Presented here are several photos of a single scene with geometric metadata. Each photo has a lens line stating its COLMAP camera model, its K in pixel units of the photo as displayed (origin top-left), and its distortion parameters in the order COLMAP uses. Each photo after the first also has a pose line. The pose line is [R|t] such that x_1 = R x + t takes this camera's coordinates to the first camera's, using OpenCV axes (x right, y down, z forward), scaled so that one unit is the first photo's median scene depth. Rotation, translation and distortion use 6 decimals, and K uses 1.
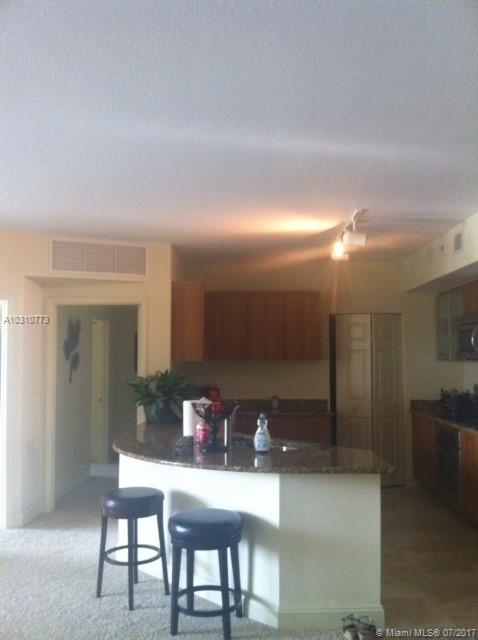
lens RADIAL K [[608.1, 0, 239.0], [0, 608.1, 320.0], [0, 0, 1]] dist [0.074059, -0.294927]
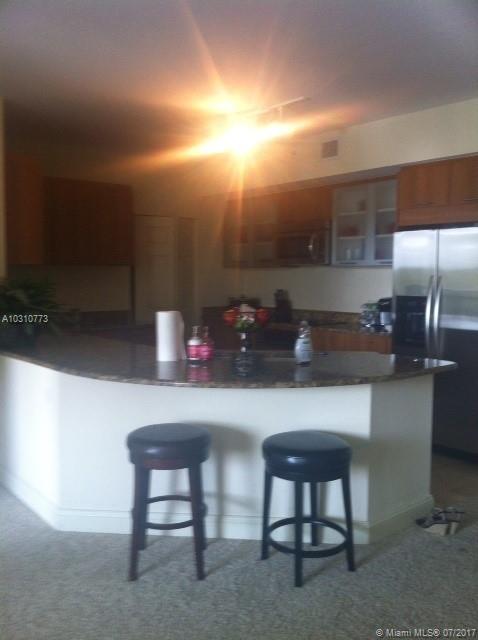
lens RADIAL K [[608.1, 0, 239.0], [0, 608.1, 320.0], [0, 0, 1]] dist [0.074059, -0.294927]
pose [[0.758671, -0.047427, 0.649745, -0.597241], [-0.042698, 0.991582, 0.122234, 0.050853], [-0.650073, -0.120479, 0.750260, 0.404466]]
